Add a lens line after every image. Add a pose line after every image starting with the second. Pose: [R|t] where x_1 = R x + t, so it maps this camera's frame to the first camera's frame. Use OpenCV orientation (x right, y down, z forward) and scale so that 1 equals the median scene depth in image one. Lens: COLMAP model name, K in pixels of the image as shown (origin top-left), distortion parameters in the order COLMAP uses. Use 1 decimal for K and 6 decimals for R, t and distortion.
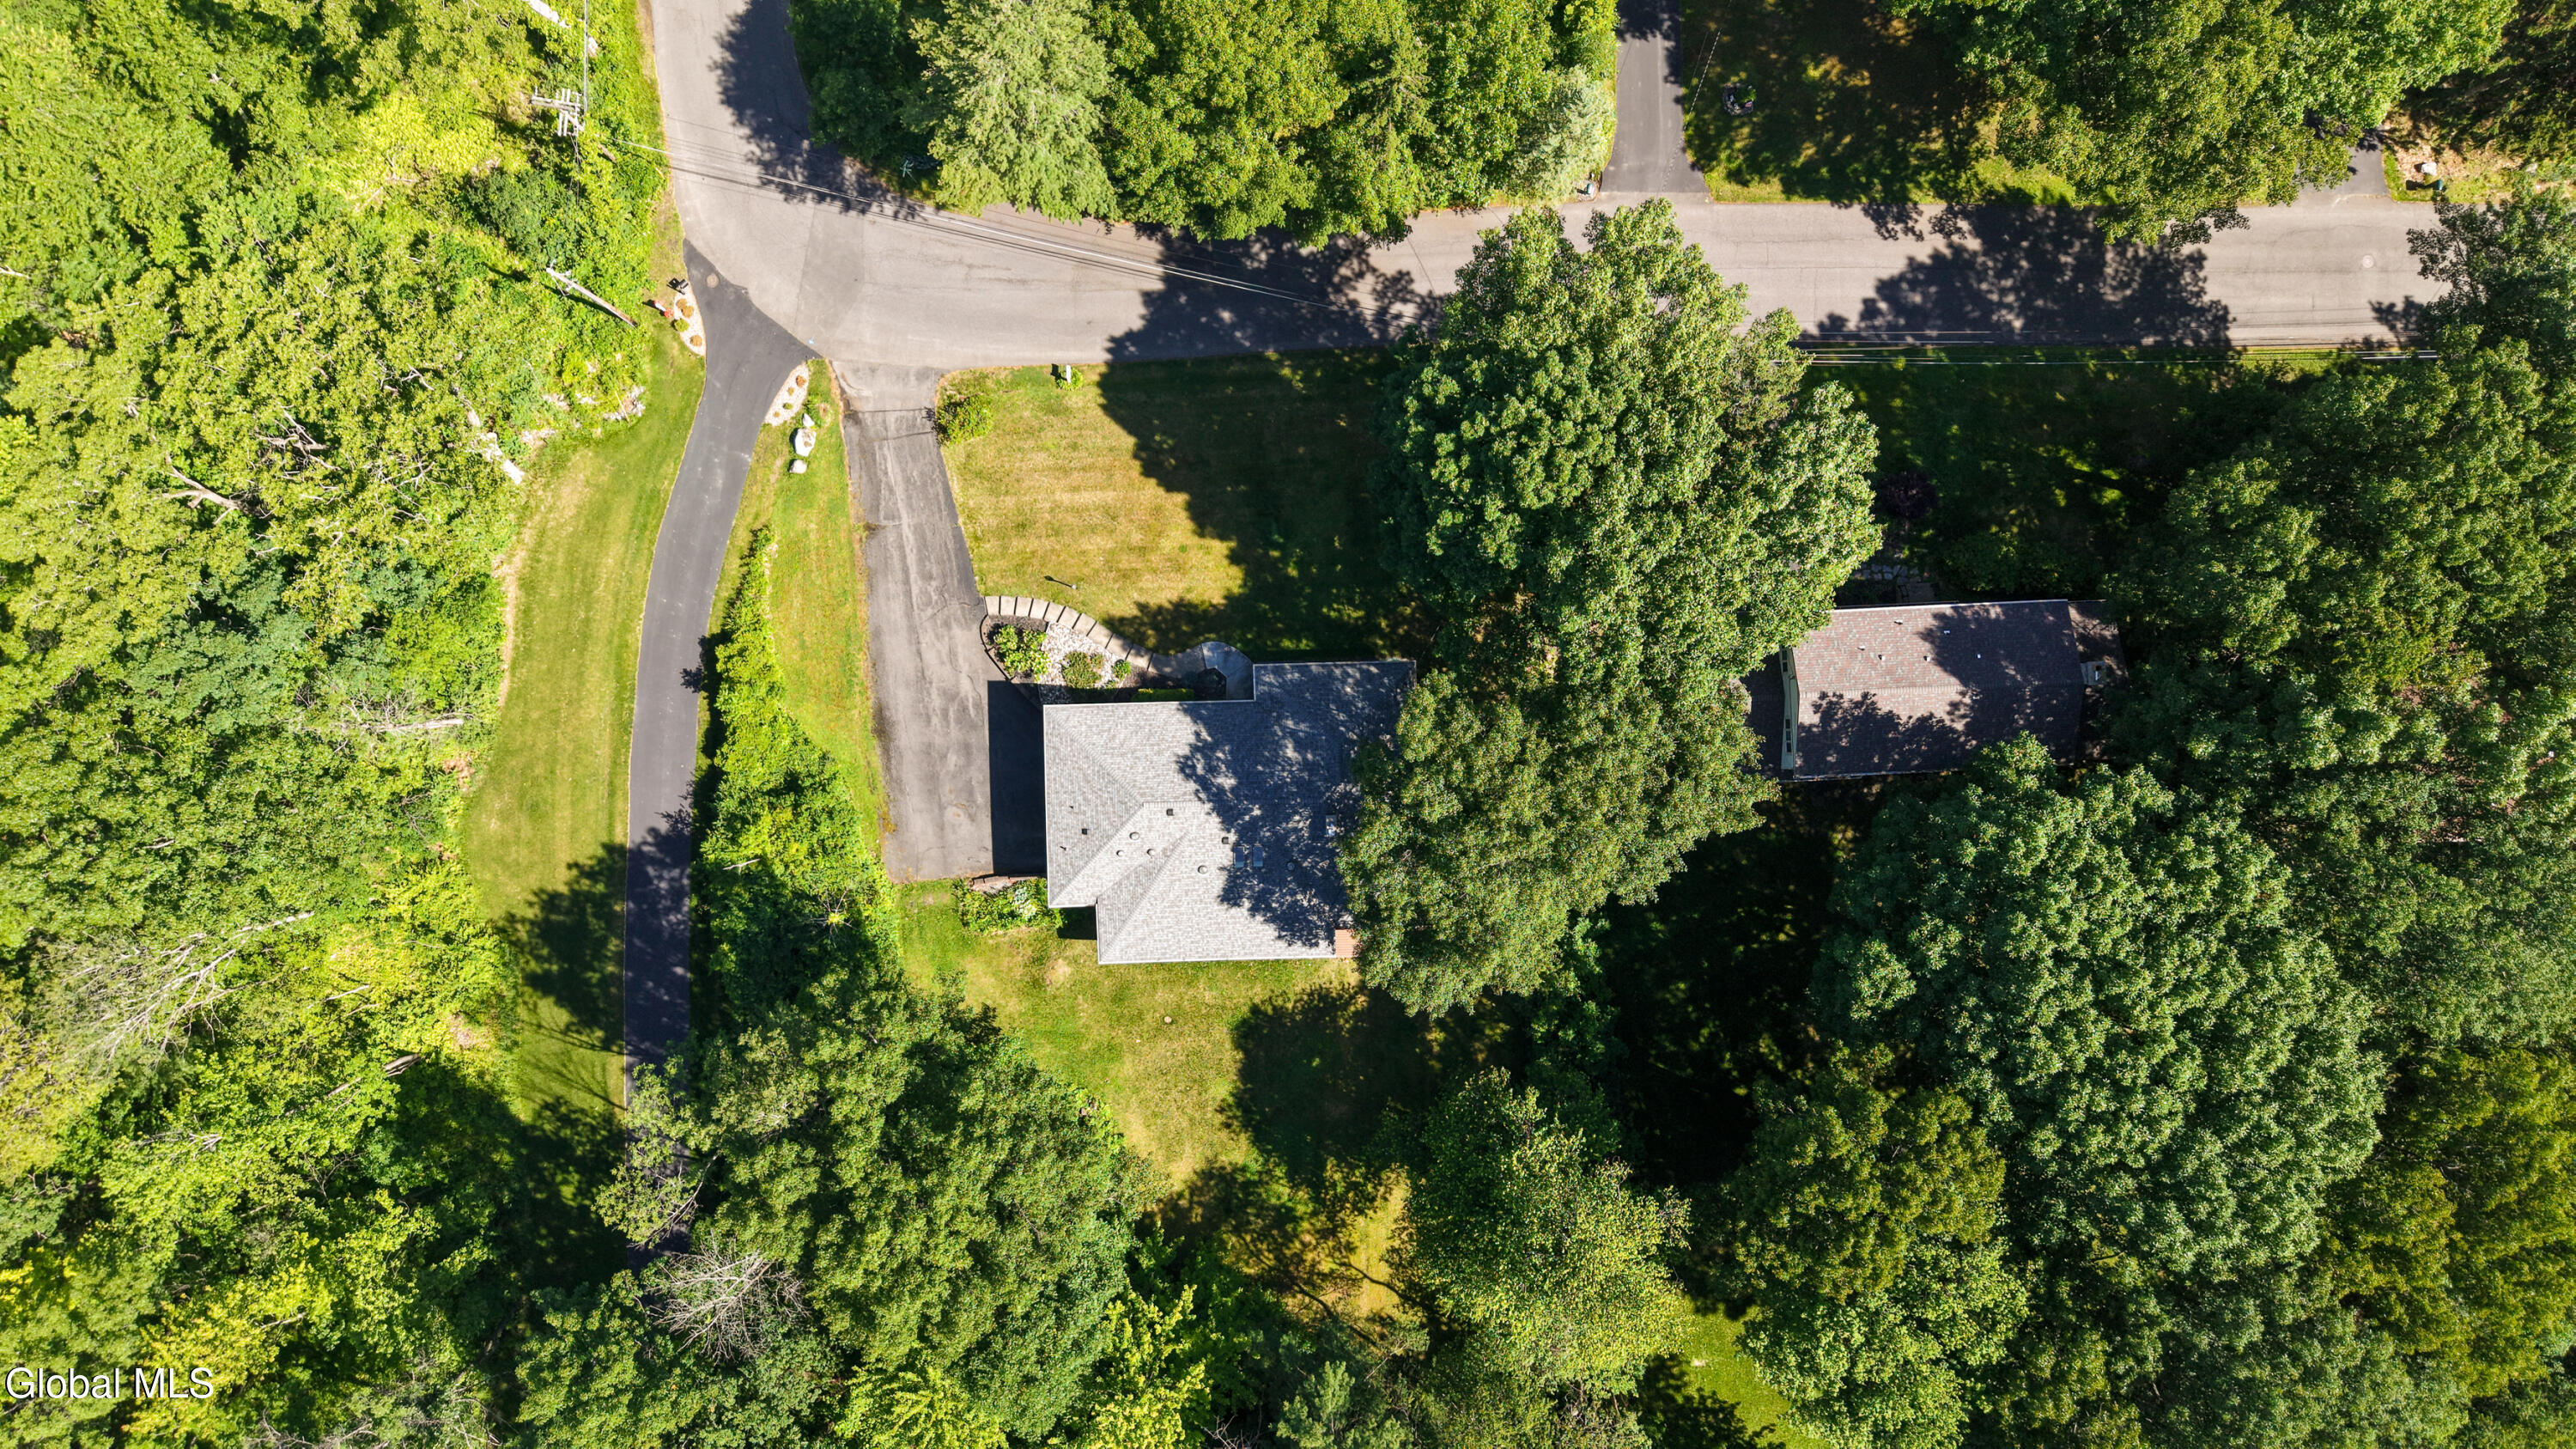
lens RADIAL K [[1748.1, 0, 1288.0], [0, 1748.1, 724.5], [0, 0, 1]] dist [0.003663, 0.087703]
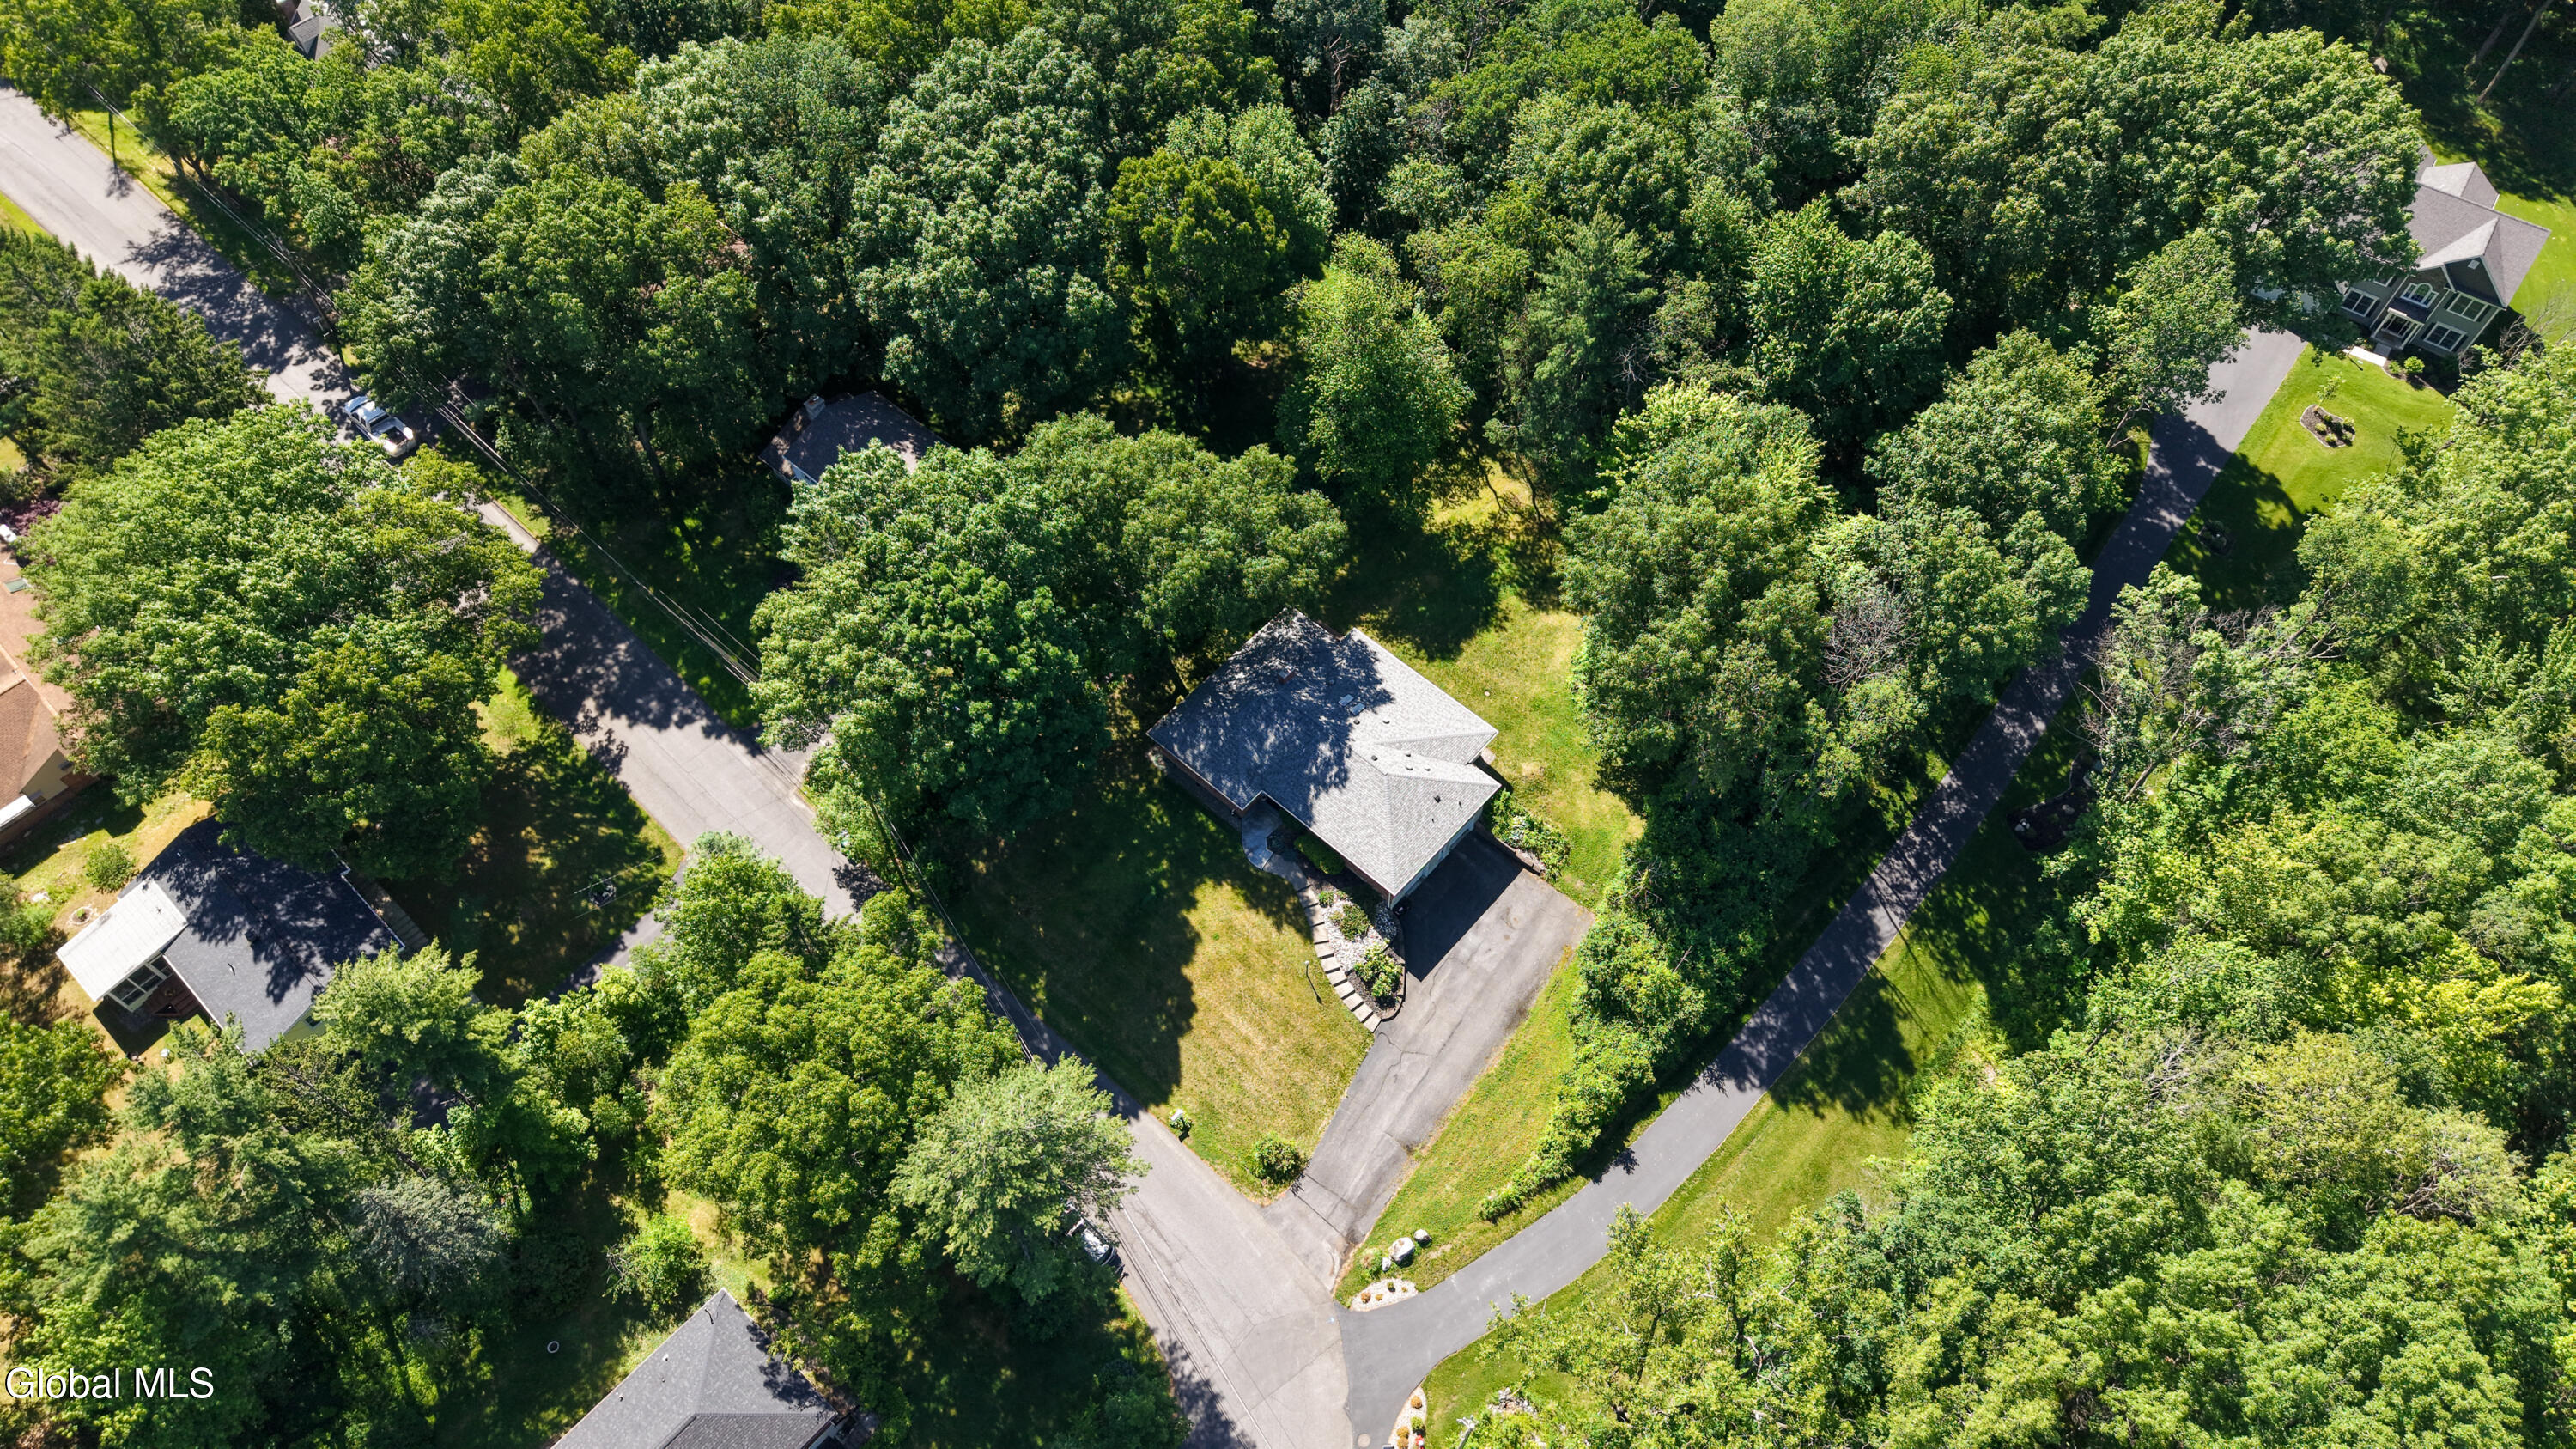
lens RADIAL K [[1738.4, 0, 1315.3], [0, 1738.4, 725.8], [0, 0, 1]] dist [0.078719, 0.000463]
pose [[-0.729777, -0.586286, 0.351702, -0.429675], [0.683574, -0.616428, 0.390824, -0.419432], [-0.012336, 0.525629, 0.850625, -0.053632]]
